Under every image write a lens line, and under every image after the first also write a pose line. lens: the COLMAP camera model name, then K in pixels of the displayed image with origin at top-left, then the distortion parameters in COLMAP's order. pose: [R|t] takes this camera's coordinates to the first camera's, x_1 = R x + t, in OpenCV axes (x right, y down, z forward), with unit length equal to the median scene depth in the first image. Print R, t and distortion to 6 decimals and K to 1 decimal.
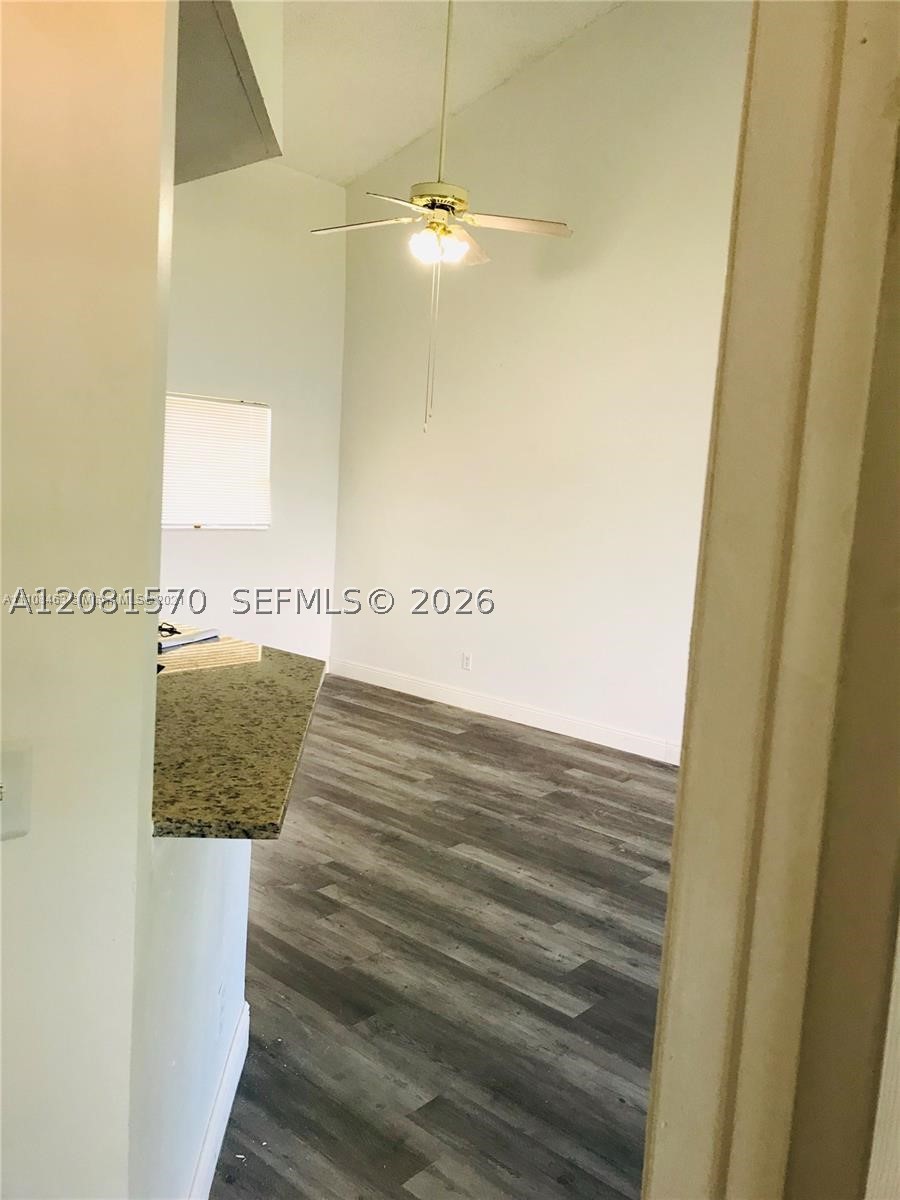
lens RADIAL K [[983.7, 0, 462.8], [0, 983.7, 600.4], [0, 0, 1]] dist [0.045734, -0.065597]
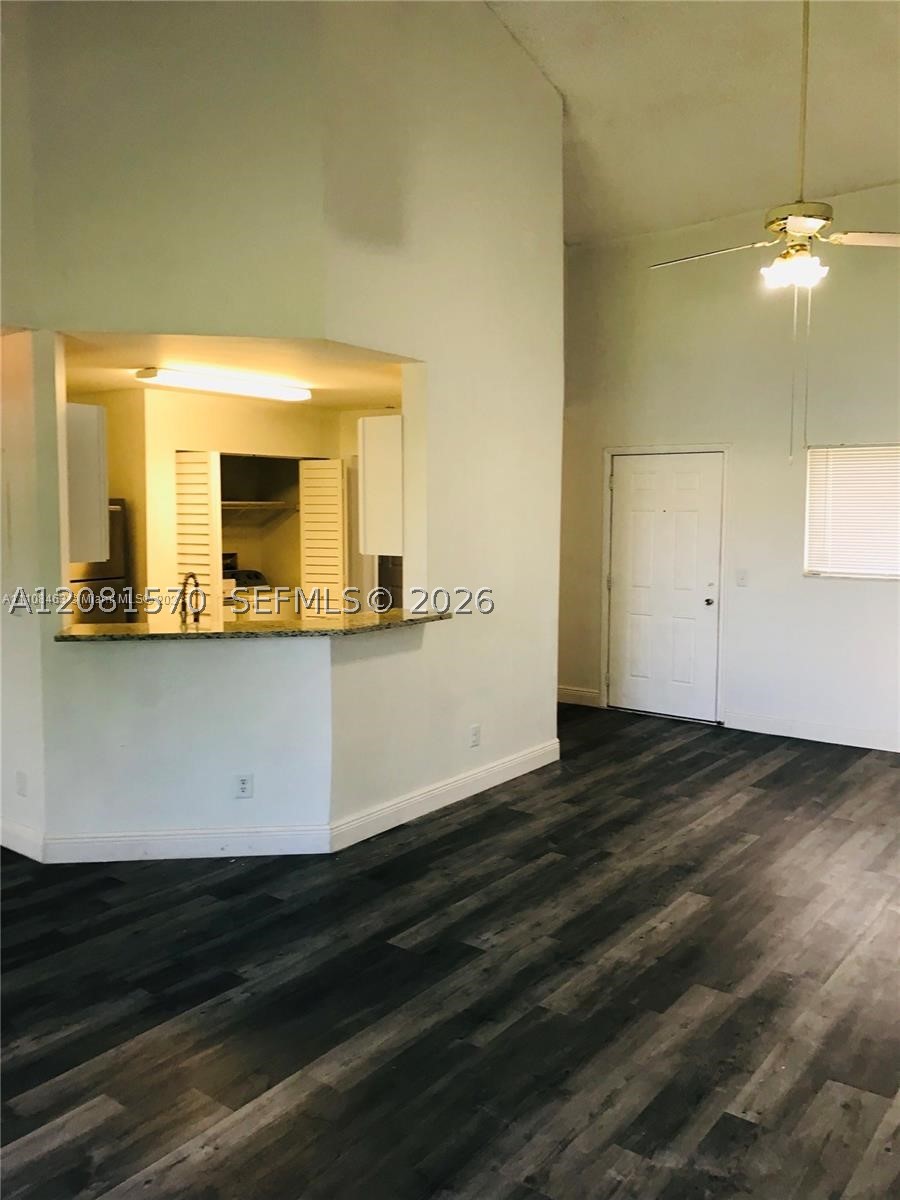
lens RADIAL K [[983.7, 0, 446.0], [0, 983.7, 593.4], [0, 0, 1]] dist [0.045734, -0.065597]
pose [[0.056555, 0.021841, -0.998161, 0.945726], [-0.124916, 0.992059, 0.014630, -0.024802], [0.990554, 0.123859, 0.058835, 0.673532]]
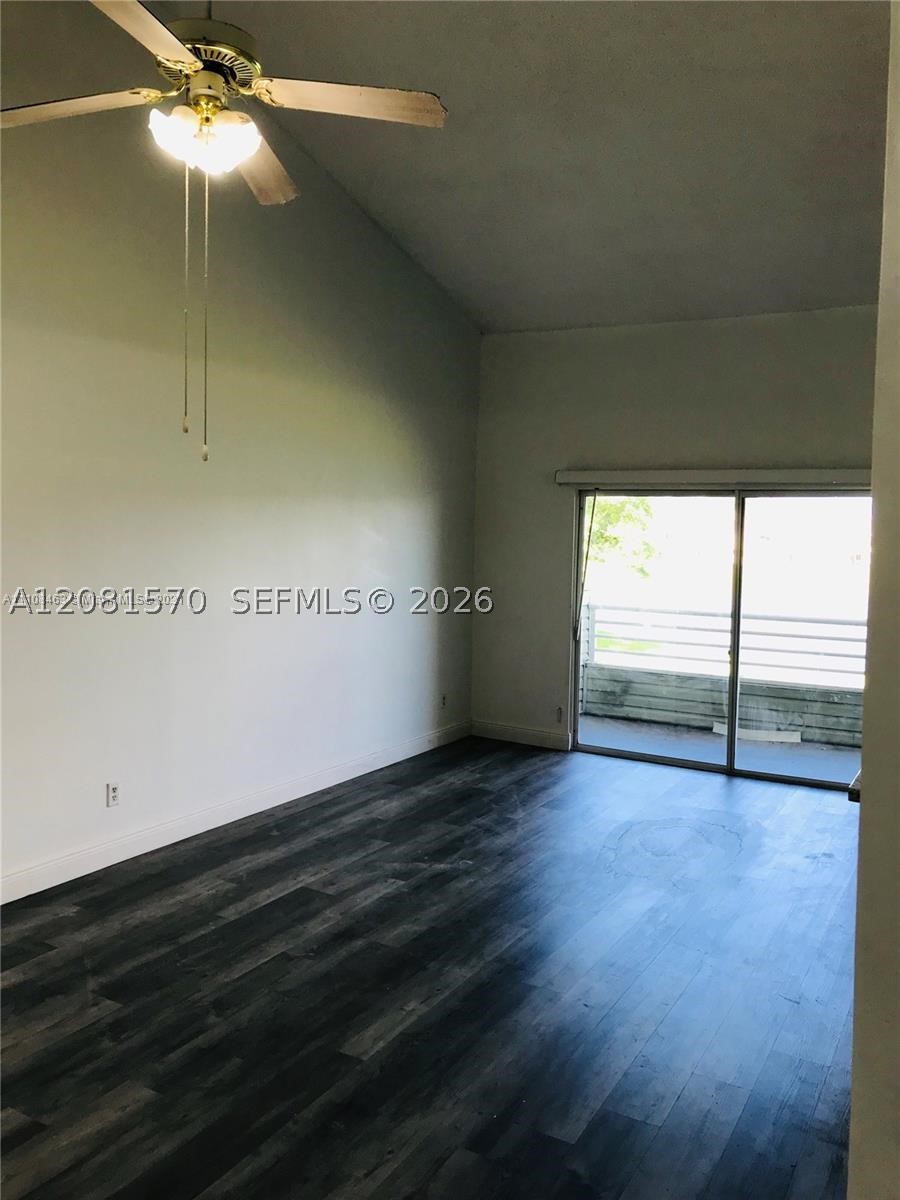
lens RADIAL K [[983.7, 0, 457.8], [0, 983.7, 600.6], [0, 0, 1]] dist [0.045734, -0.065597]
pose [[-0.201567, -0.140773, 0.969306, -0.666672], [0.089279, 0.982858, 0.161307, -0.176577], [-0.975397, 0.119053, -0.185543, 1.033671]]
